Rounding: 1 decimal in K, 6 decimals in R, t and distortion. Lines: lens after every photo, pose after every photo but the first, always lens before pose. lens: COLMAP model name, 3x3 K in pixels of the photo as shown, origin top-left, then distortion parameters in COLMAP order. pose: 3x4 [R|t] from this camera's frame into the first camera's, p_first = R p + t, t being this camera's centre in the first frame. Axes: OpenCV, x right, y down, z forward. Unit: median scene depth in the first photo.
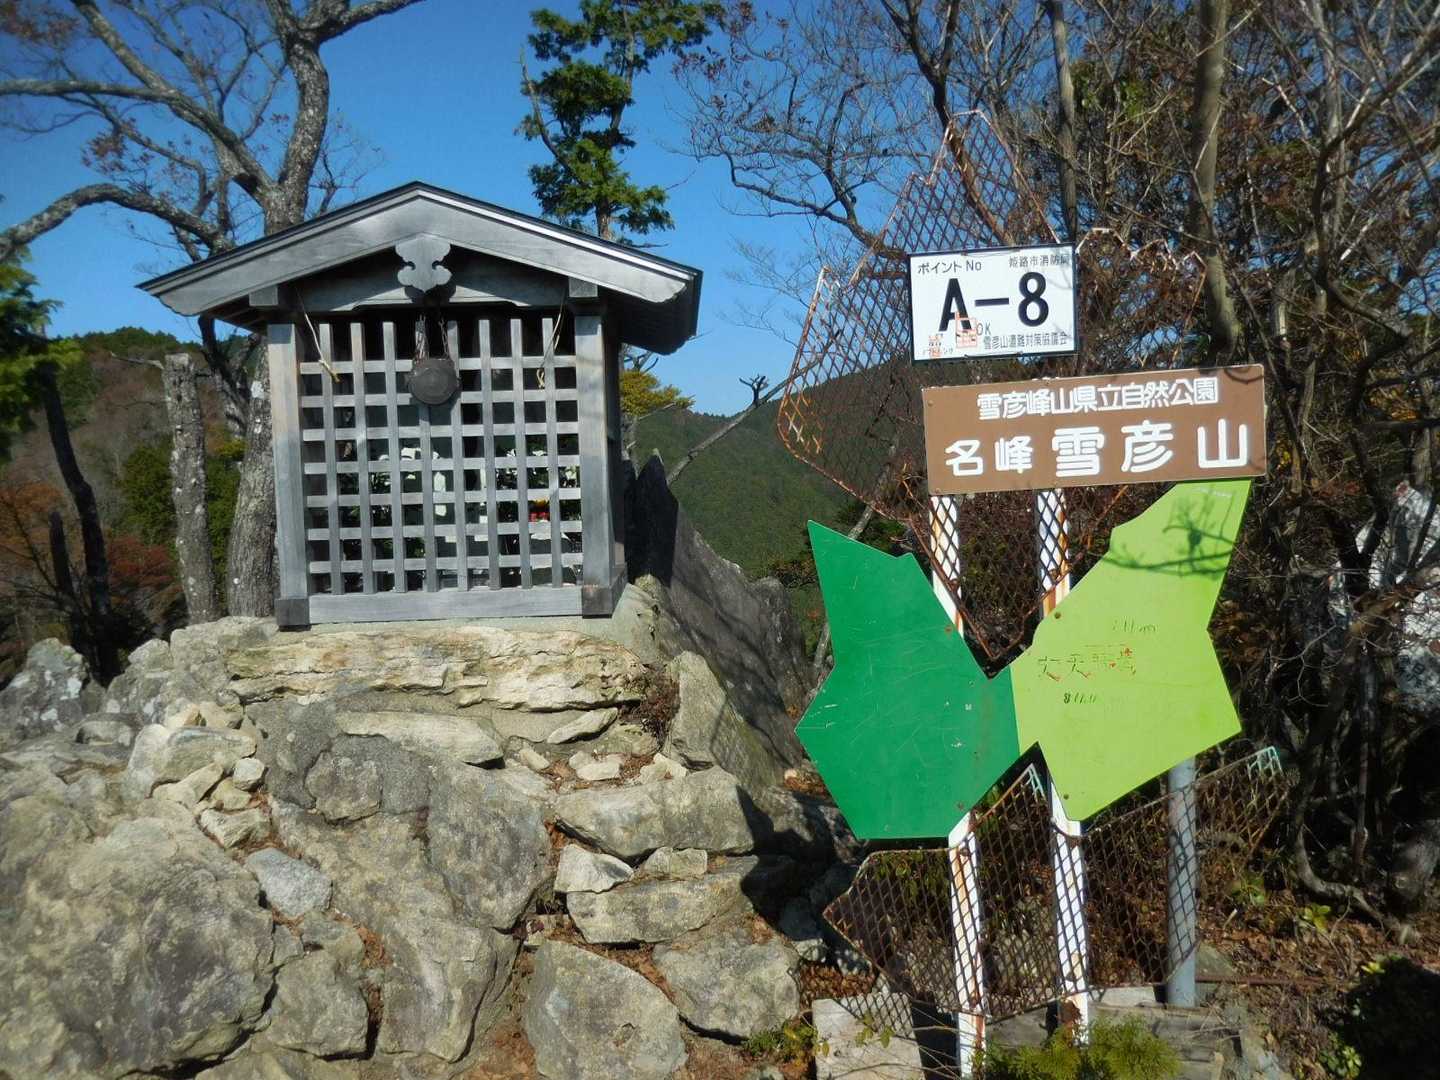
lens RADIAL K [[1047.1, 0, 720.0], [0, 1047.1, 540.0], [0, 0, 1]] dist [-0.047418, 0.000190]
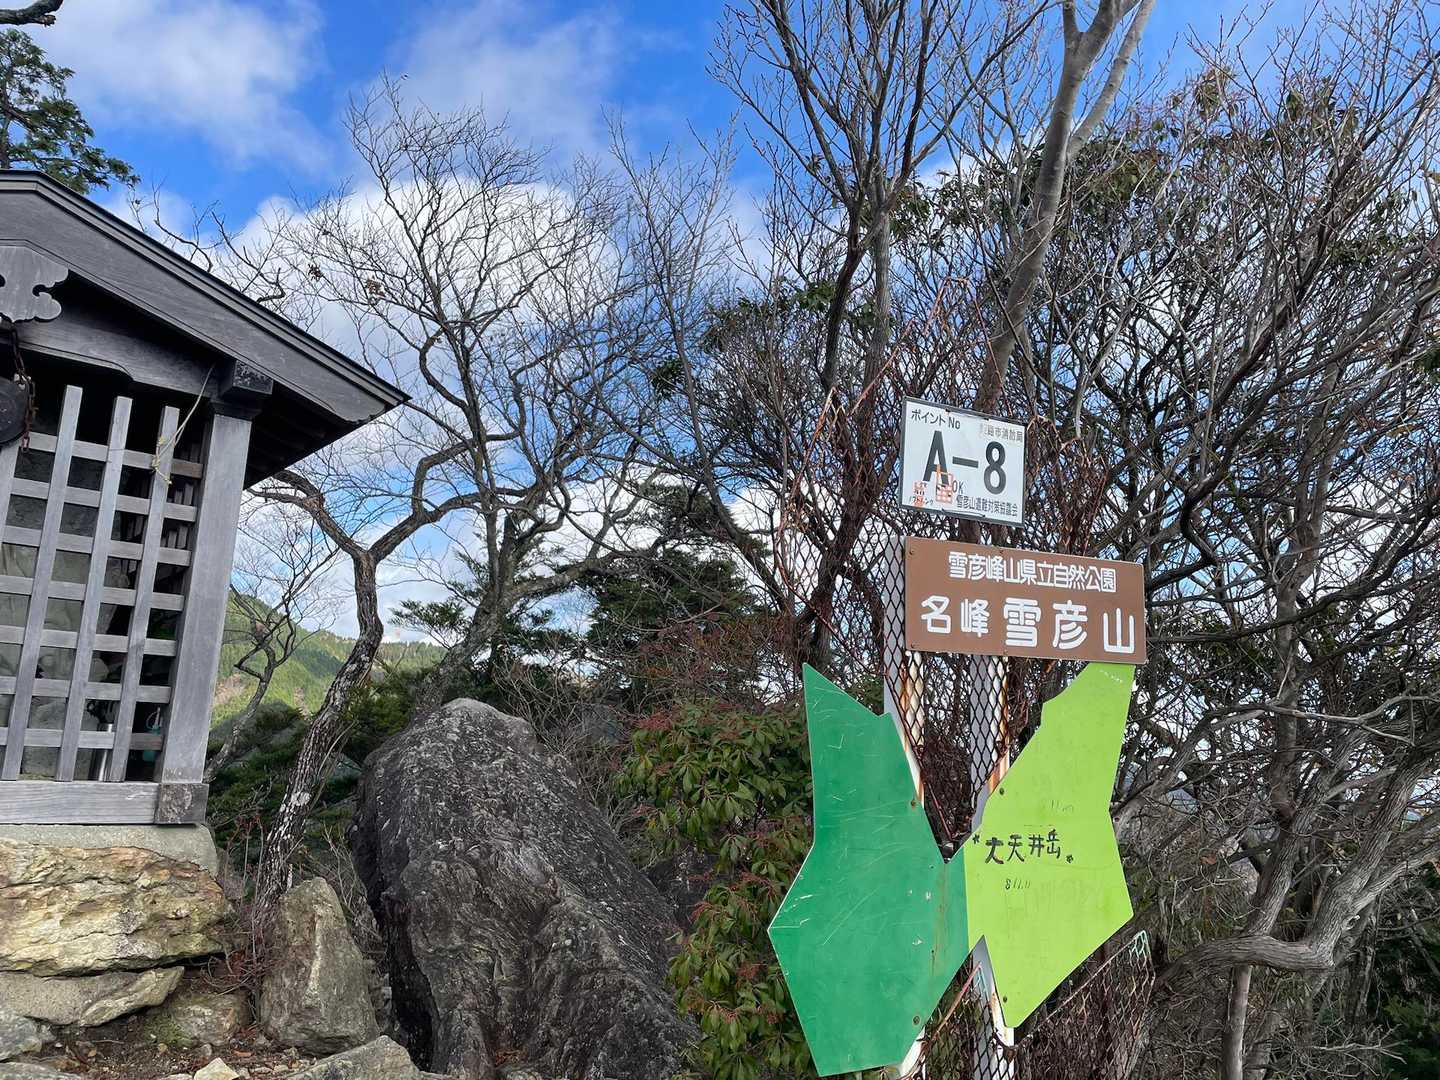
lens RADIAL K [[1075.9, 0, 731.0], [0, 1075.9, 527.2], [0, 0, 1]] dist [0.047715, -0.076582]
pose [[0.803356, 0.180331, 0.567539, -0.470083], [-0.030400, 0.964223, -0.263344, 0.105214], [-0.594723, 0.194306, 0.780096, 0.320644]]
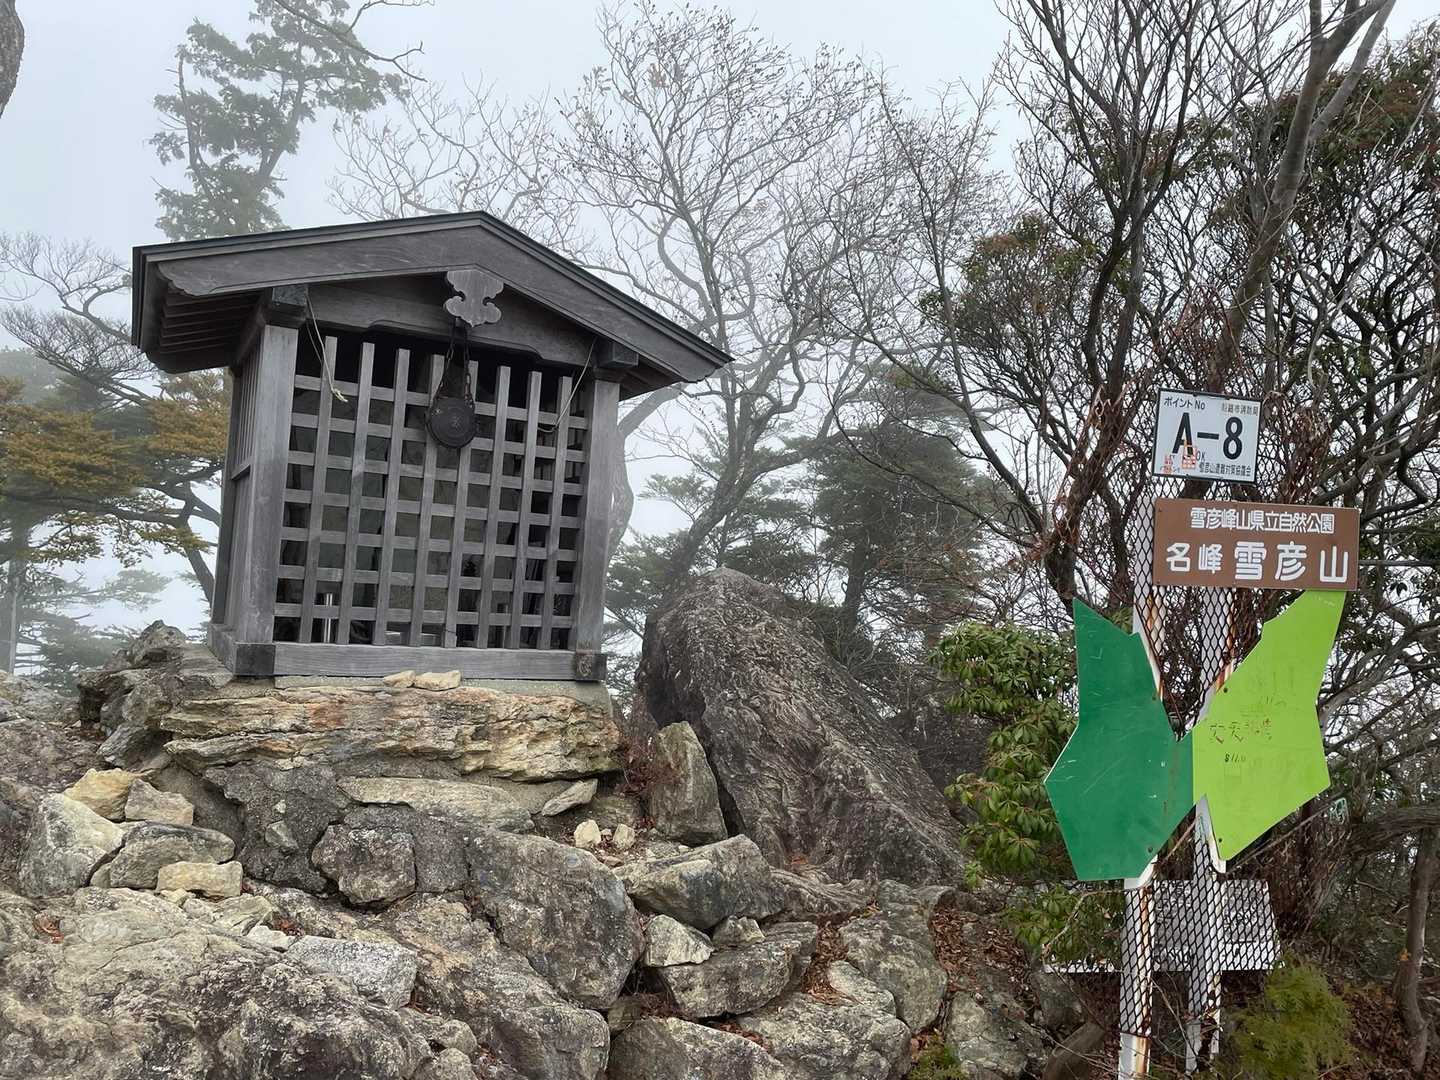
lens RADIAL K [[1041.3, 0, 720.0], [0, 1041.3, 540.0], [0, 0, 1]] dist [0.052920, -0.110046]
pose [[0.907382, 0.106953, 0.406472, -0.735707], [-0.066701, 0.991469, -0.111982, 0.073691], [-0.414981, 0.074498, 0.906775, 0.099476]]
